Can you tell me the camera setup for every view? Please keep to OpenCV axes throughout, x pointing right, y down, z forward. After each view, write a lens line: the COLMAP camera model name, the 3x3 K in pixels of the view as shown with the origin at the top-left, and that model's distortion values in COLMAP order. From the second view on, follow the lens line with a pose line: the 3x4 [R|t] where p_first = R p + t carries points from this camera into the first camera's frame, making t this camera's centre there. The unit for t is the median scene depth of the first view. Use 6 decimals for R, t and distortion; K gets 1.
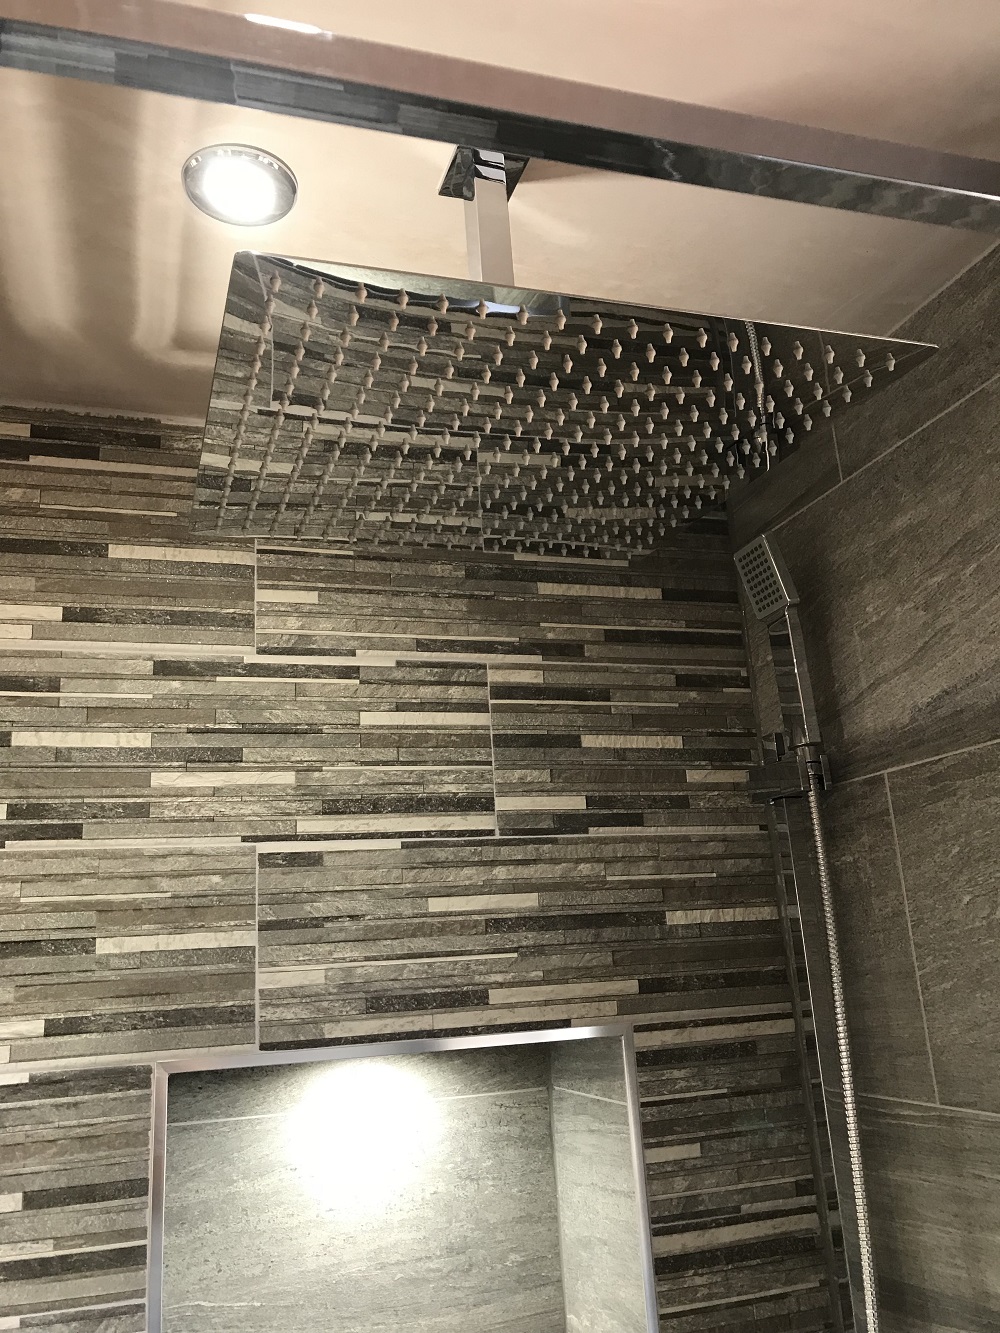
lens RADIAL K [[1089.9, 0, 500.0], [0, 1089.9, 666.5], [0, 0, 1]] dist [0.026038, -0.031849]
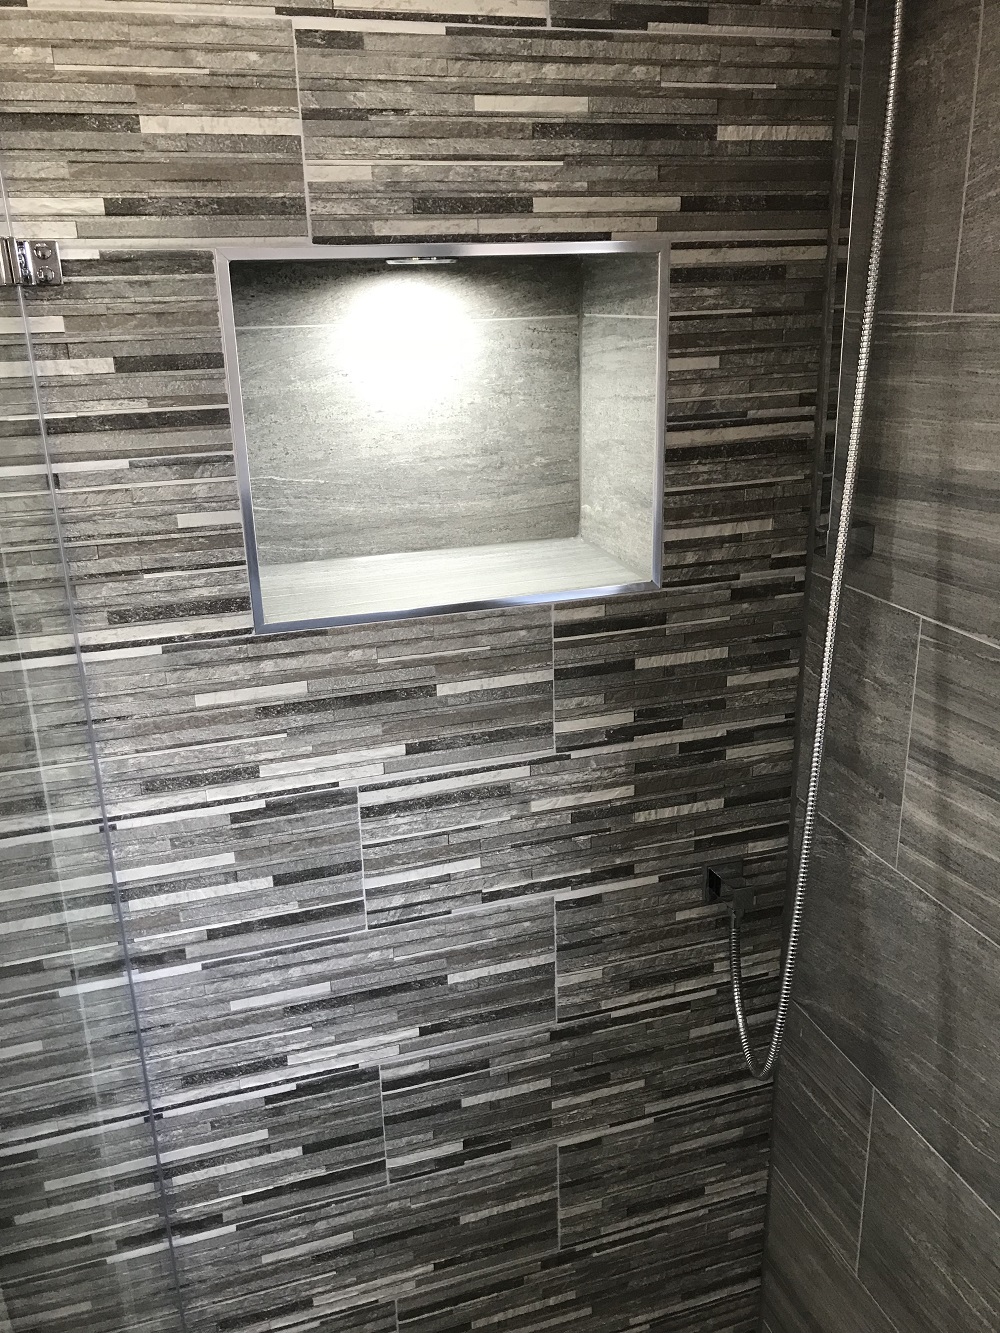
lens RADIAL K [[1089.9, 0, 500.0], [0, 1089.9, 666.5], [0, 0, 1]] dist [0.026038, -0.031849]
pose [[0.999381, 0.034678, 0.005868, -0.032048], [-0.031881, 0.822721, 0.567550, 0.080149], [0.014853, -0.567386, 0.823318, -0.076453]]
